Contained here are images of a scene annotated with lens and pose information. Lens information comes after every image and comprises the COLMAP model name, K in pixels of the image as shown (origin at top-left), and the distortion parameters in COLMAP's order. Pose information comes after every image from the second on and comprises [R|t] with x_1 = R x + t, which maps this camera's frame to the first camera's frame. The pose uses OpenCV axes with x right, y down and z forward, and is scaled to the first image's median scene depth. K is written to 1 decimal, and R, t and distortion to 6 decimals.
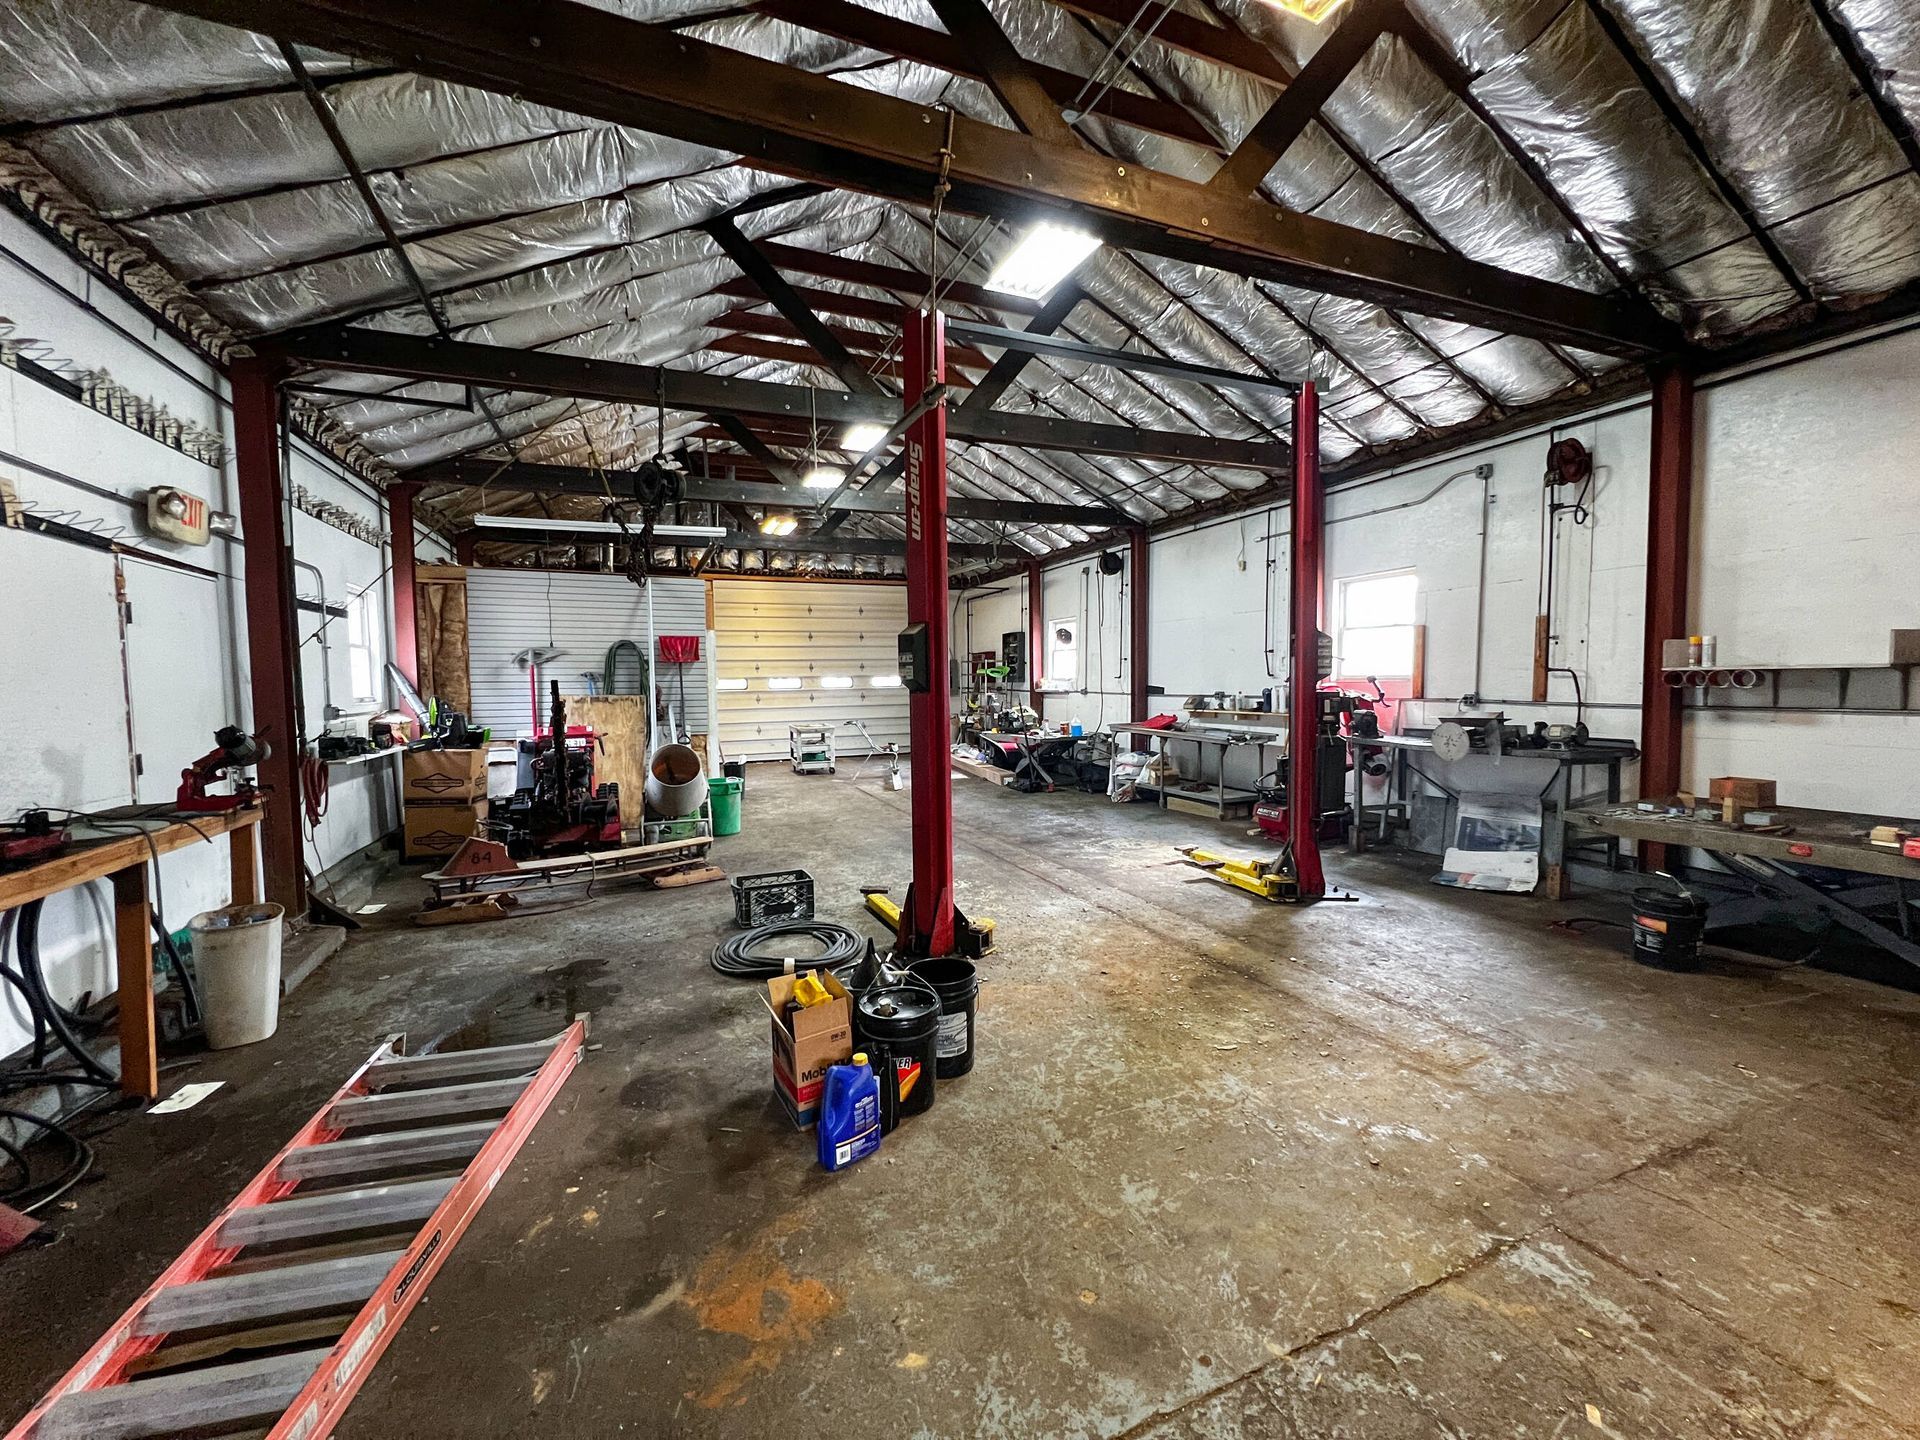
lens RADIAL K [[765.0, 0, 961.6], [0, 765.0, 724.9], [0, 0, 1]] dist [-0.002516, 0.000426]
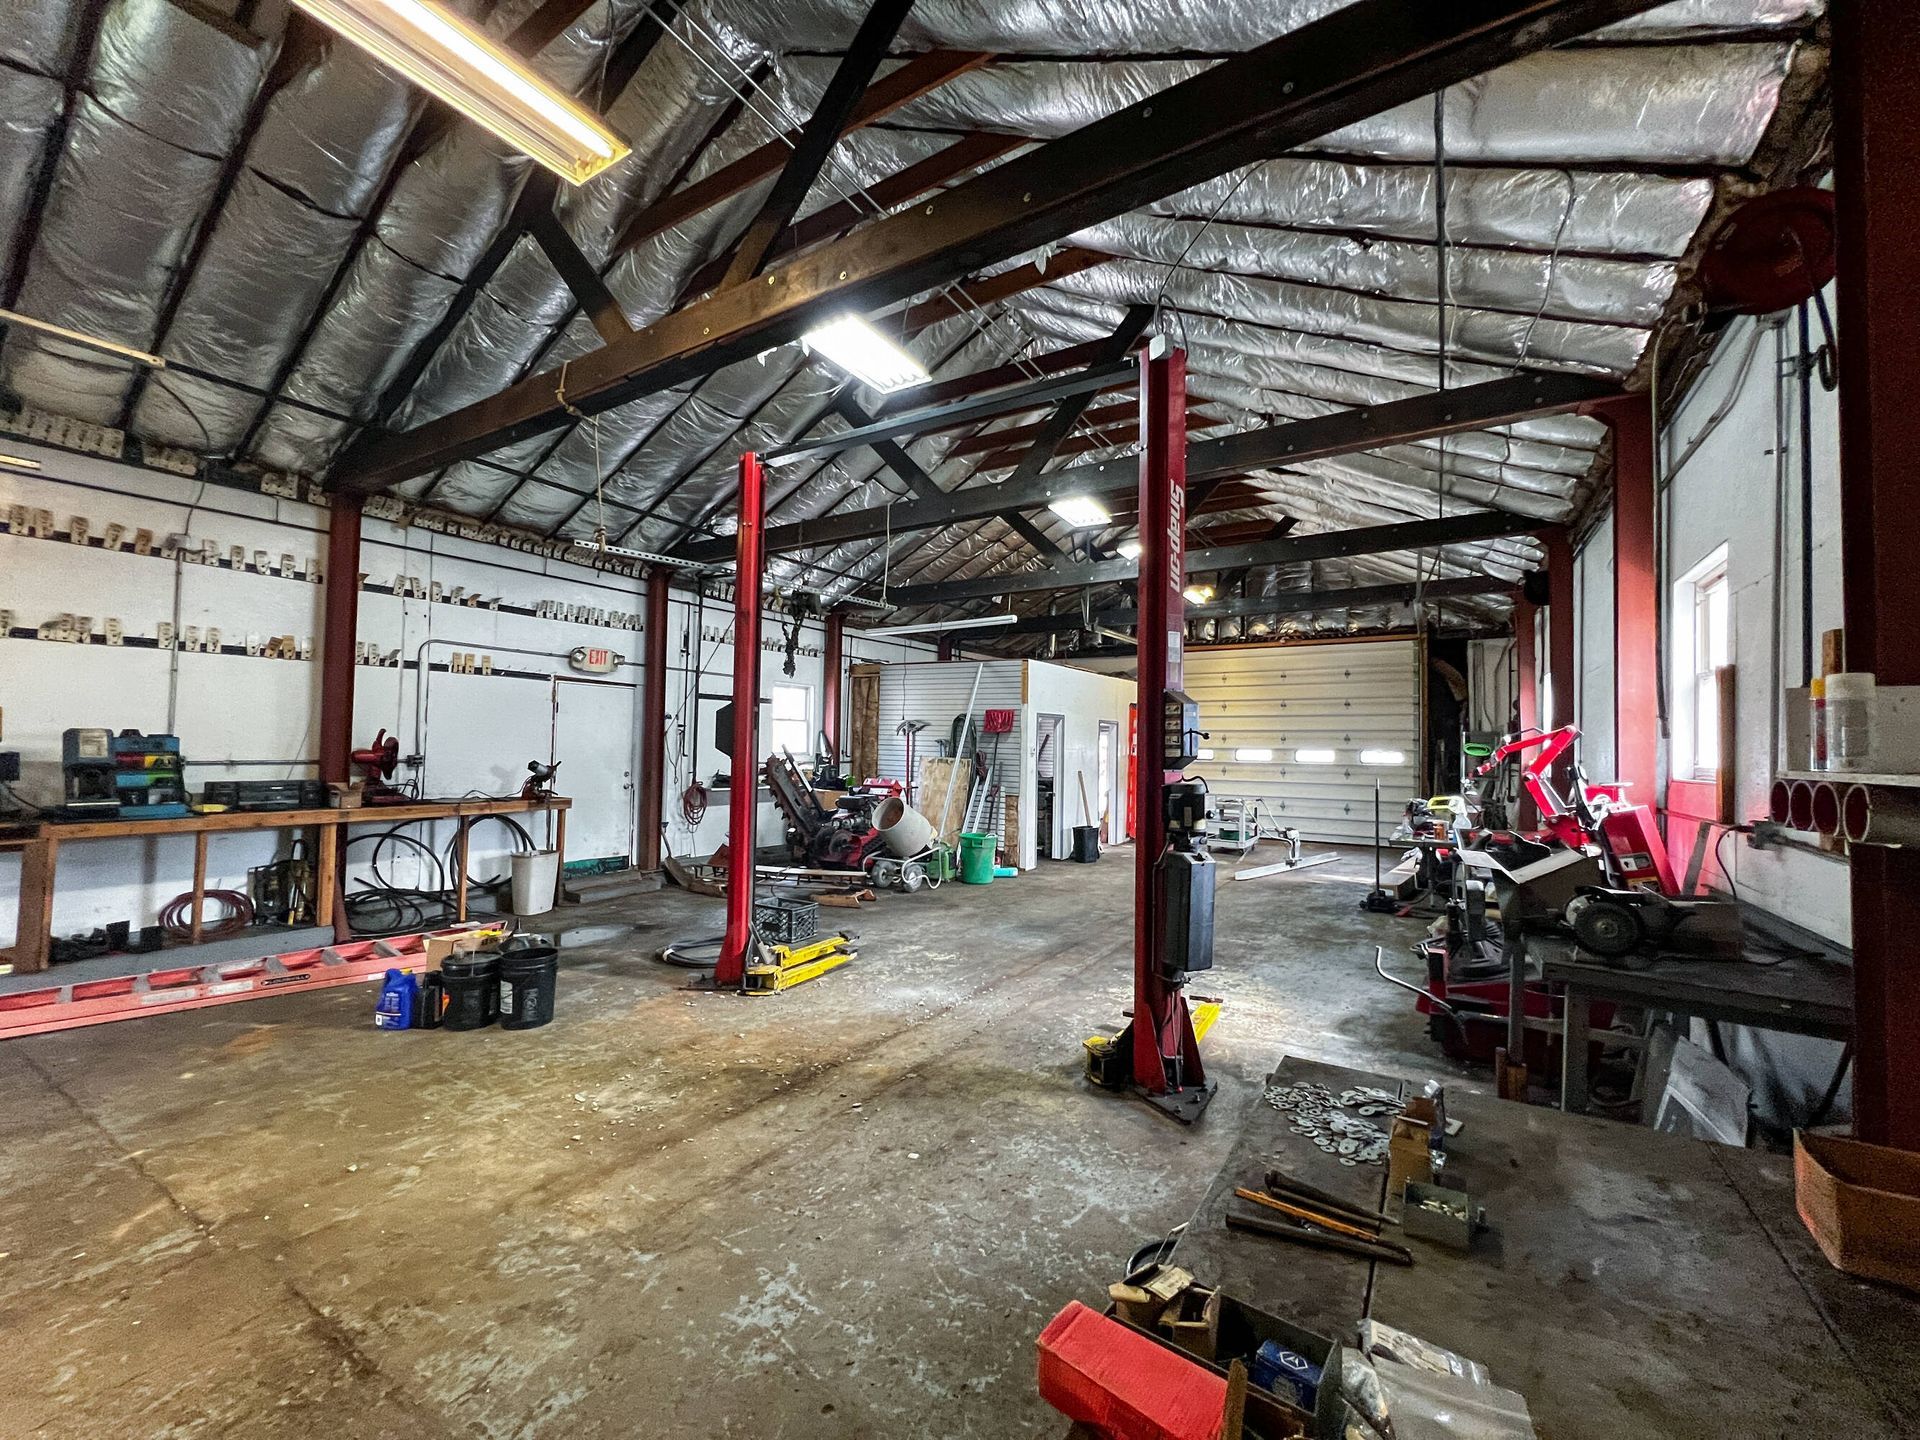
lens RADIAL K [[765.0, 0, 961.6], [0, 765.0, 724.9], [0, 0, 1]] dist [-0.002516, 0.000426]
pose [[0.580222, 0.000369, -0.814458, 0.945191], [-0.073402, 0.995954, -0.051840, -0.048396], [0.811144, 0.089862, 0.577901, 0.479728]]
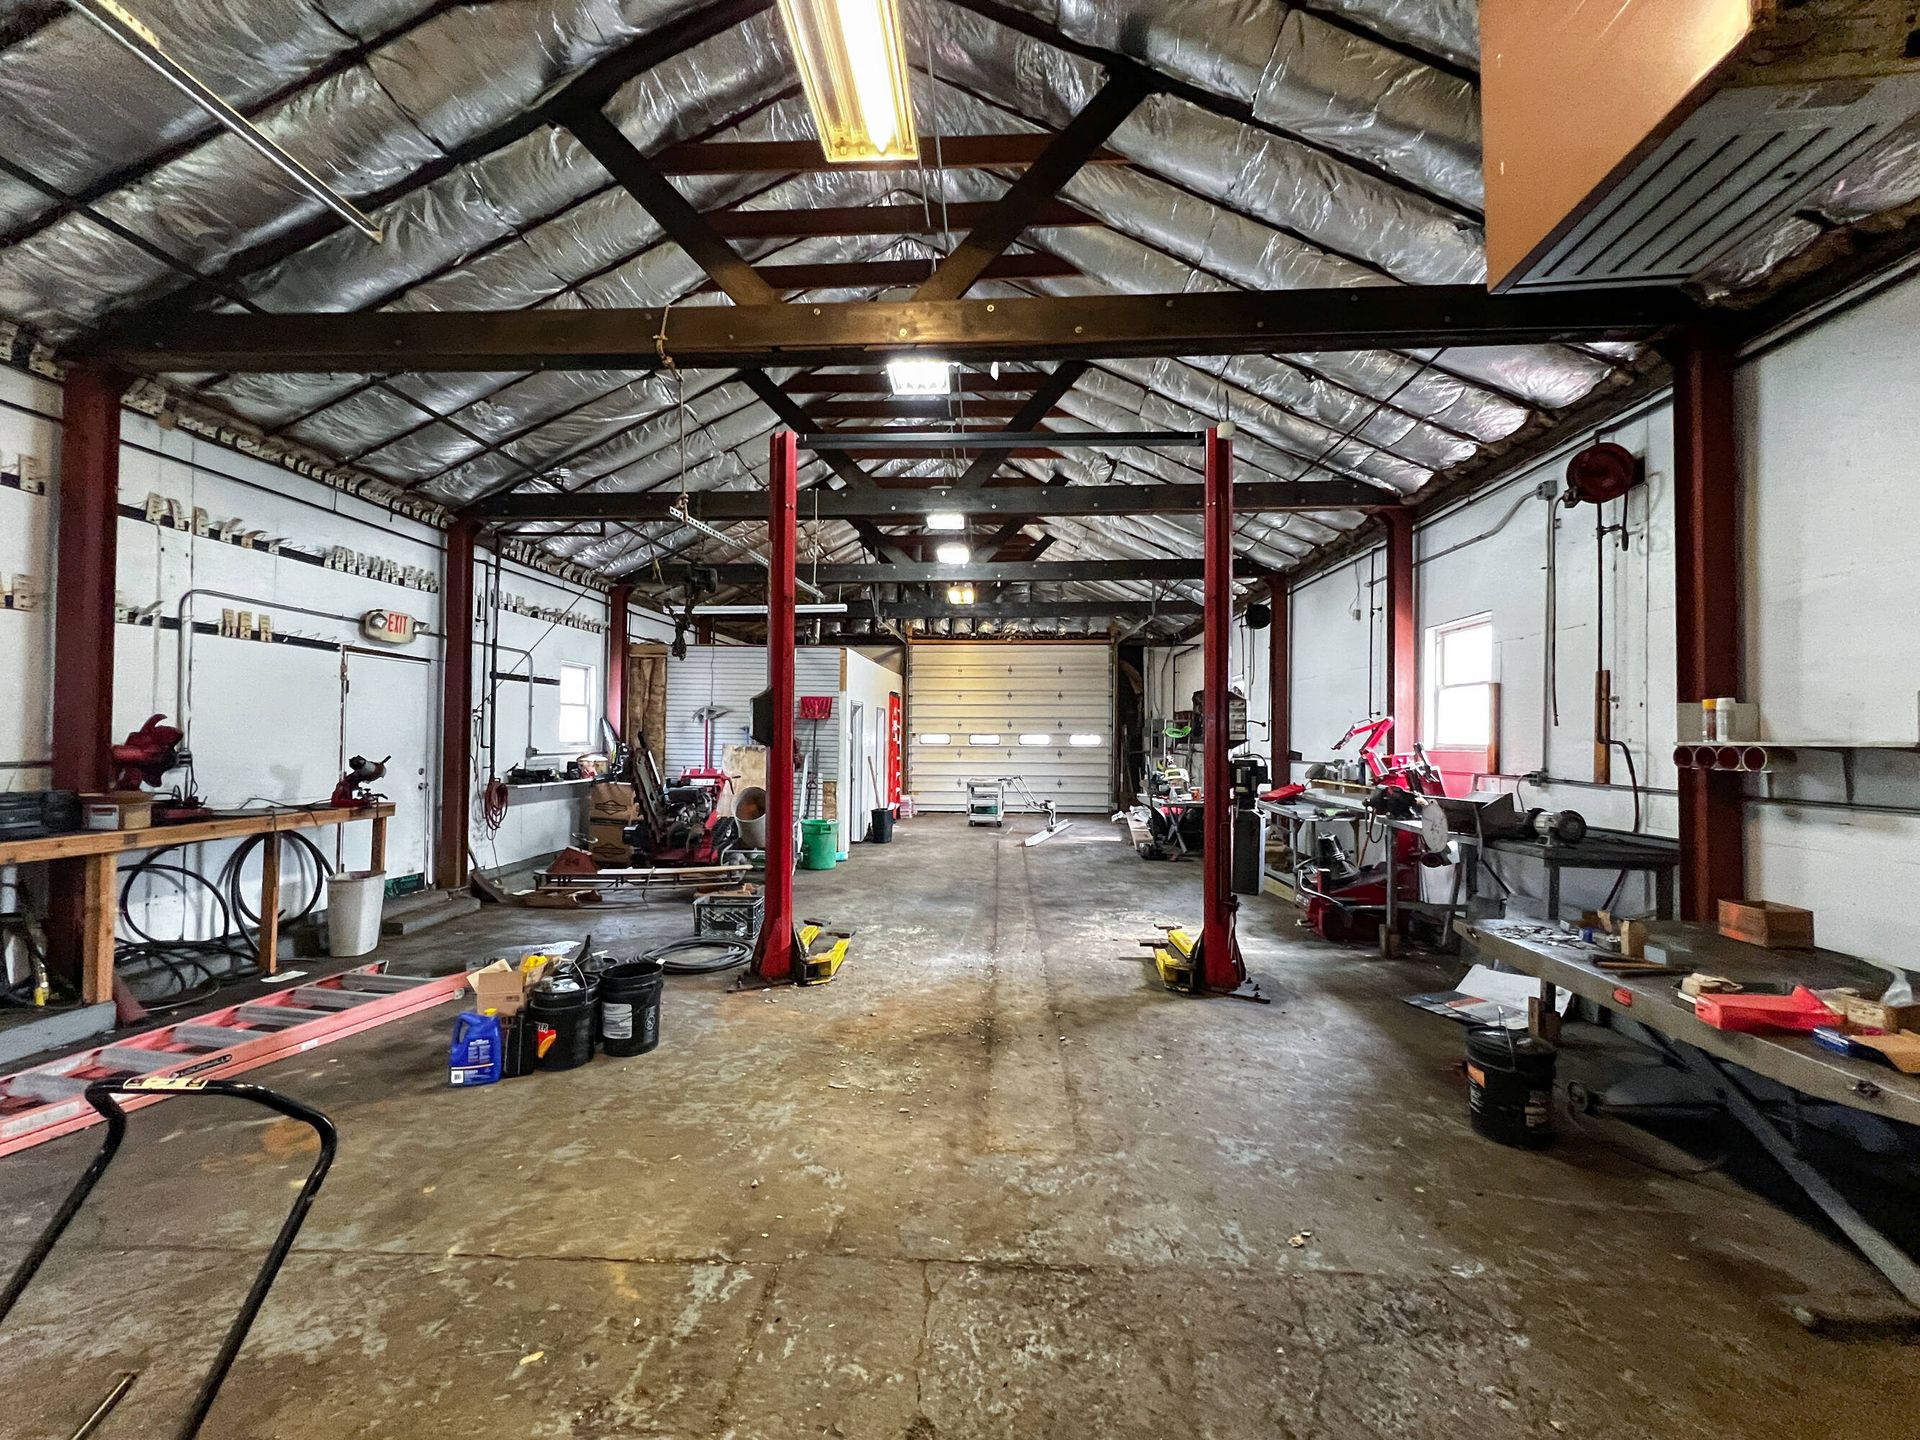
lens RADIAL K [[780.7, 0, 961.9], [0, 780.7, 724.3], [0, 0, 1]] dist [-0.002349, 0.000593]
pose [[0.902225, 0.013481, -0.431056, 0.600422], [-0.045999, 0.996818, -0.065104, -0.010879], [0.428806, 0.078567, 0.899974, 0.035141]]
